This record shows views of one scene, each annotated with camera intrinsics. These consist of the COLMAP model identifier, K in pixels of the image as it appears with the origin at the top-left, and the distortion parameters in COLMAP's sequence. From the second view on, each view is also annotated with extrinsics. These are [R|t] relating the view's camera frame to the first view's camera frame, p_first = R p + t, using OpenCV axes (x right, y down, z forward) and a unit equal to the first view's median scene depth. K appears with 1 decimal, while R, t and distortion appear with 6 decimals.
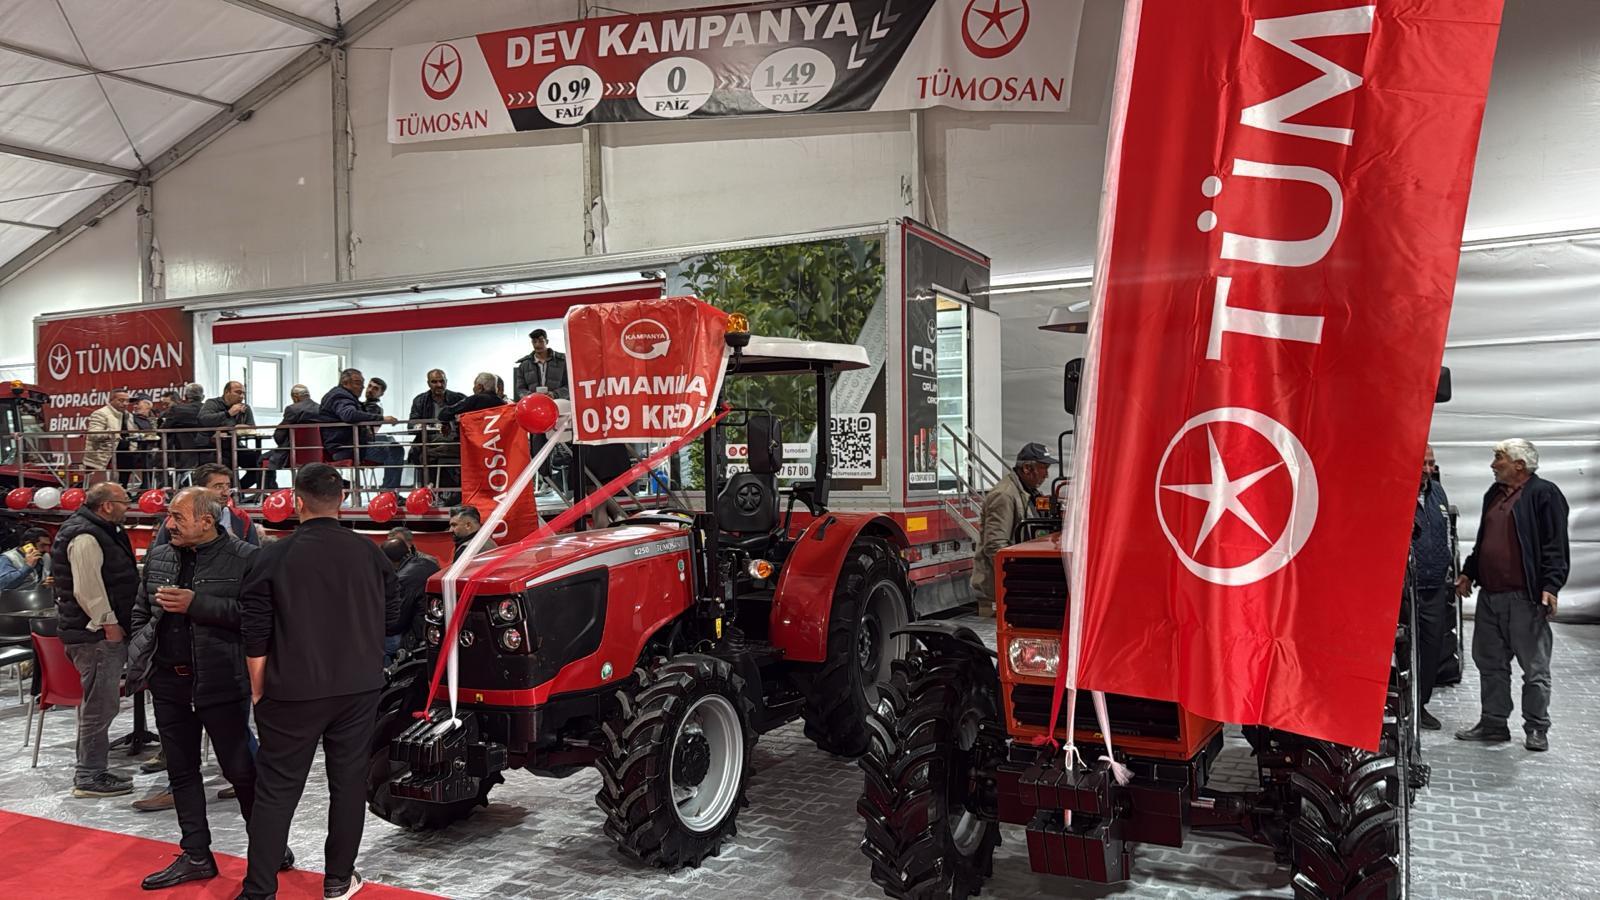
lens RADIAL K [[1181.4, 0, 771.8], [0, 1181.4, 449.1], [0, 0, 1]] dist [0.173407, -0.215060]
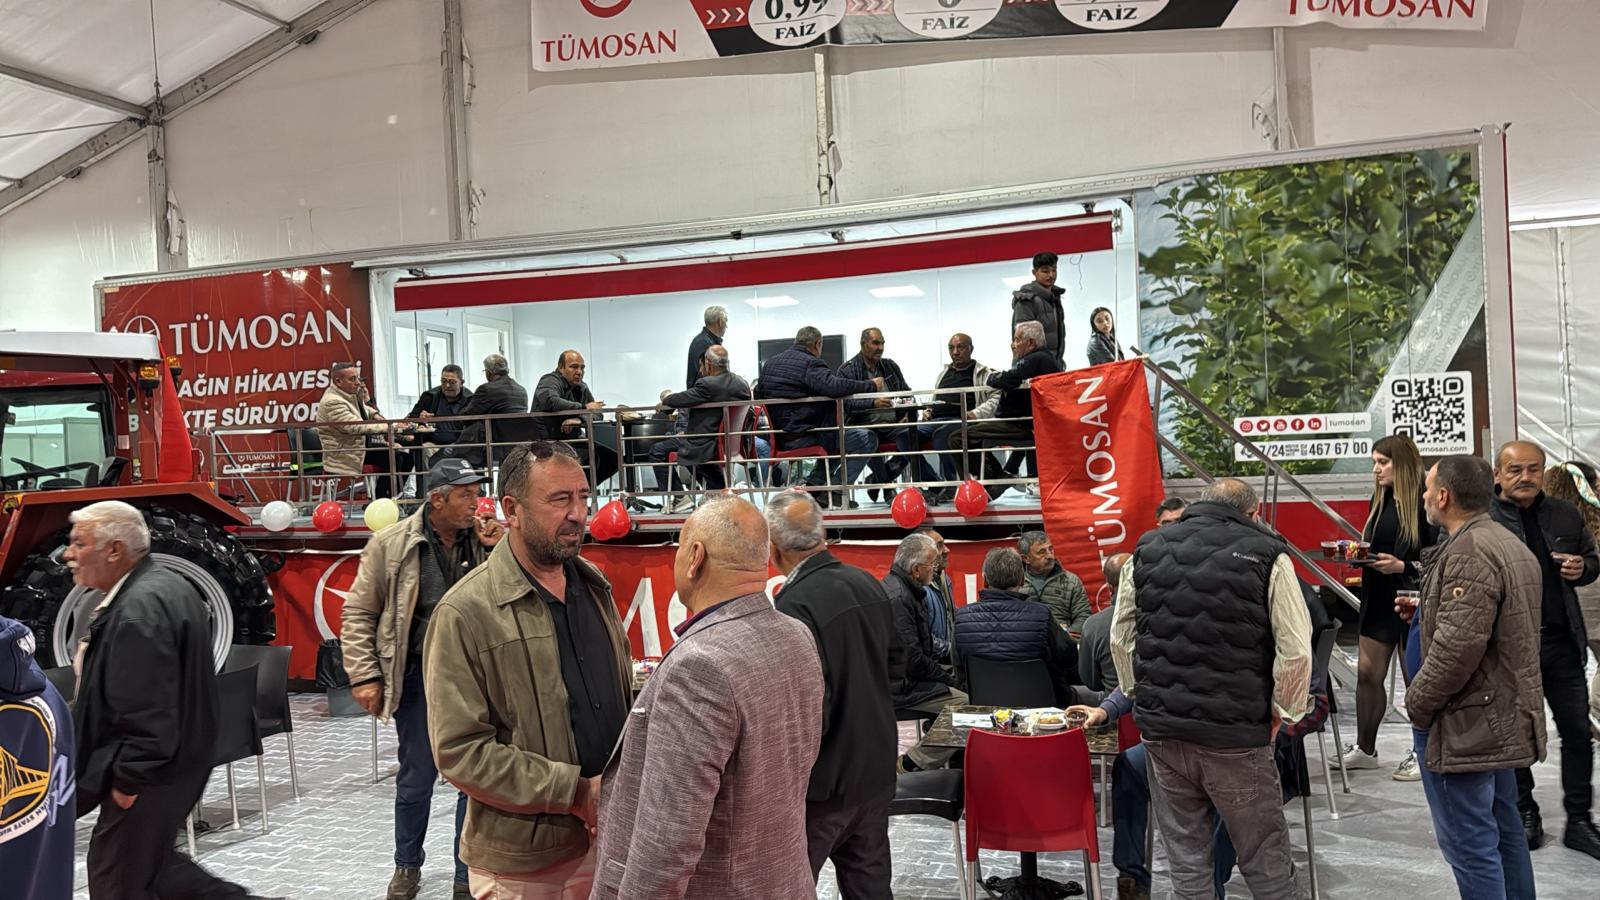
lens RADIAL K [[1167.9, 0, 800.0], [0, 1167.9, 450.0], [0, 0, 1]] dist [0.124758, -0.161158]
pose [[0.980696, -0.024591, 0.193986, -0.478949], [0.025008, 0.999687, 0.000298, 0.009973], [-0.193933, 0.004559, 0.981004, 0.290578]]
